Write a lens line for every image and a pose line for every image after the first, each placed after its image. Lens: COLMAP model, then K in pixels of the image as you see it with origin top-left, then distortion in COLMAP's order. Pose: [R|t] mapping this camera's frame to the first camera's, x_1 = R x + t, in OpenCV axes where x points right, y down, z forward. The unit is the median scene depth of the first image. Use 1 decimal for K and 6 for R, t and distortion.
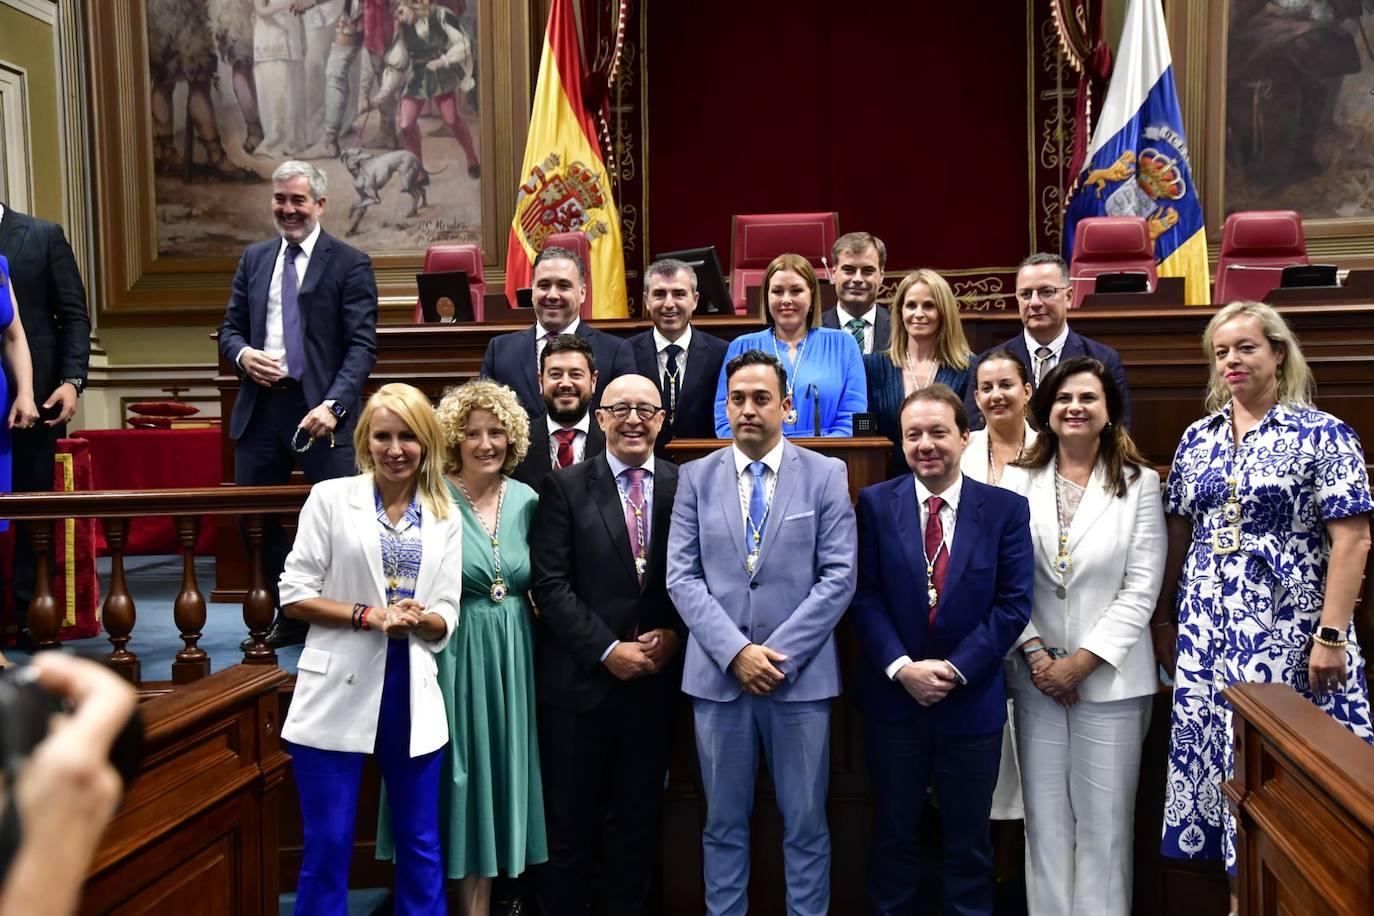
lens RADIAL K [[1436.5, 0, 656.7], [0, 1436.5, 474.6], [0, 0, 1]] dist [0.081669, 0.000000]
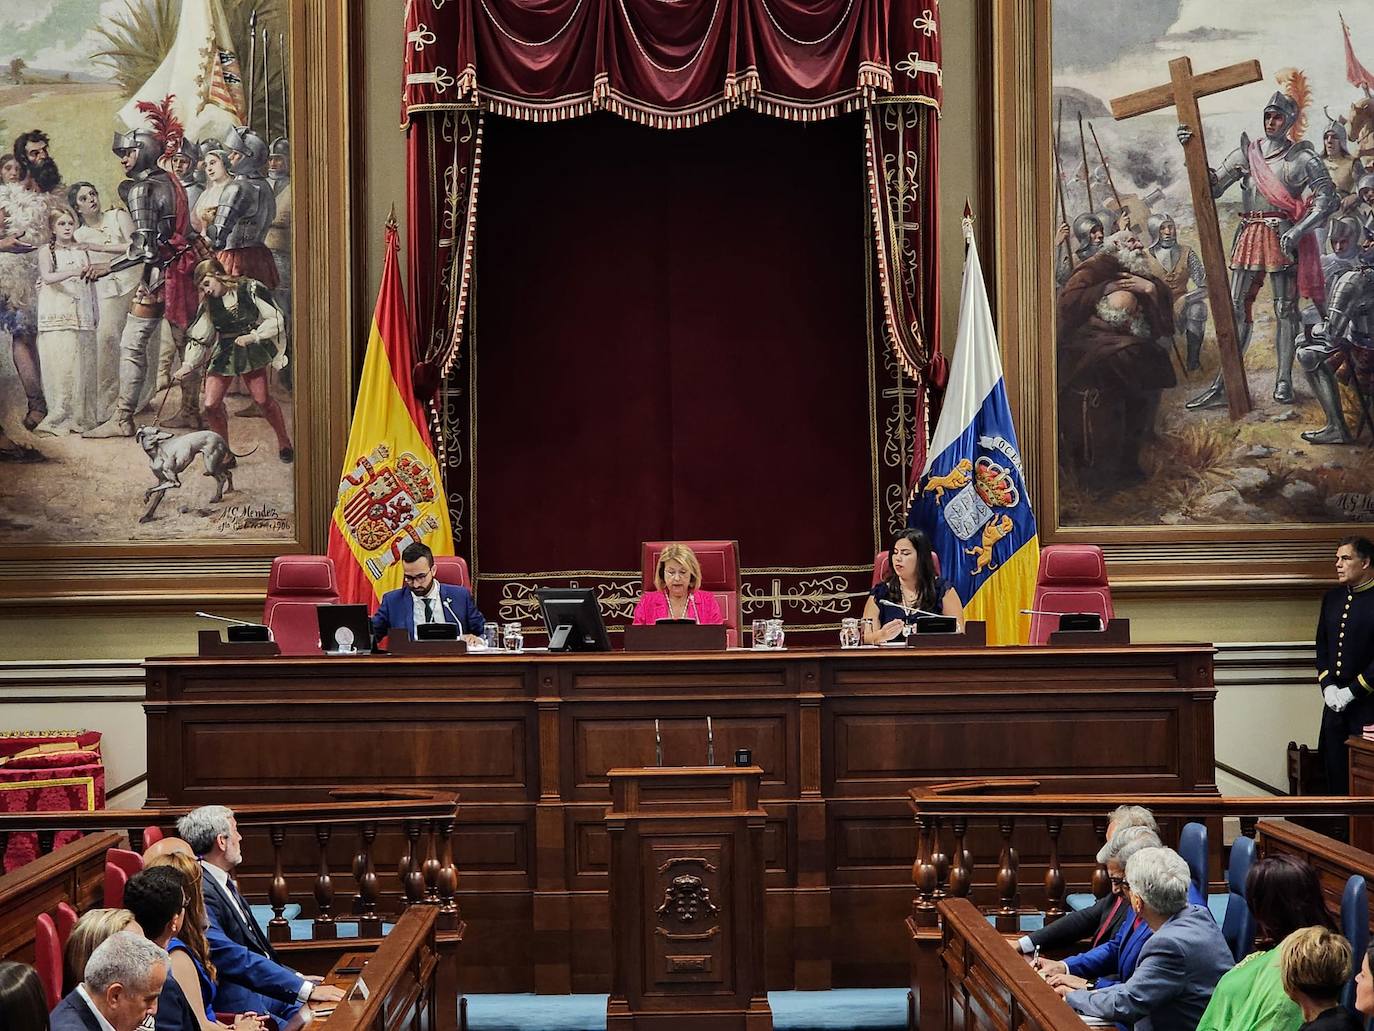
lens RADIAL K [[3190.0, 0, 646.5], [0, 3190.0, 630.8], [0, 0, 1]] dist [0.016228, 0.000000]
pose [[0.987433, -0.003709, 0.157997, -0.222198], [0.008769, 0.999470, -0.031342, -0.031964], [-0.157797, 0.032333, 0.986942, -1.042528]]
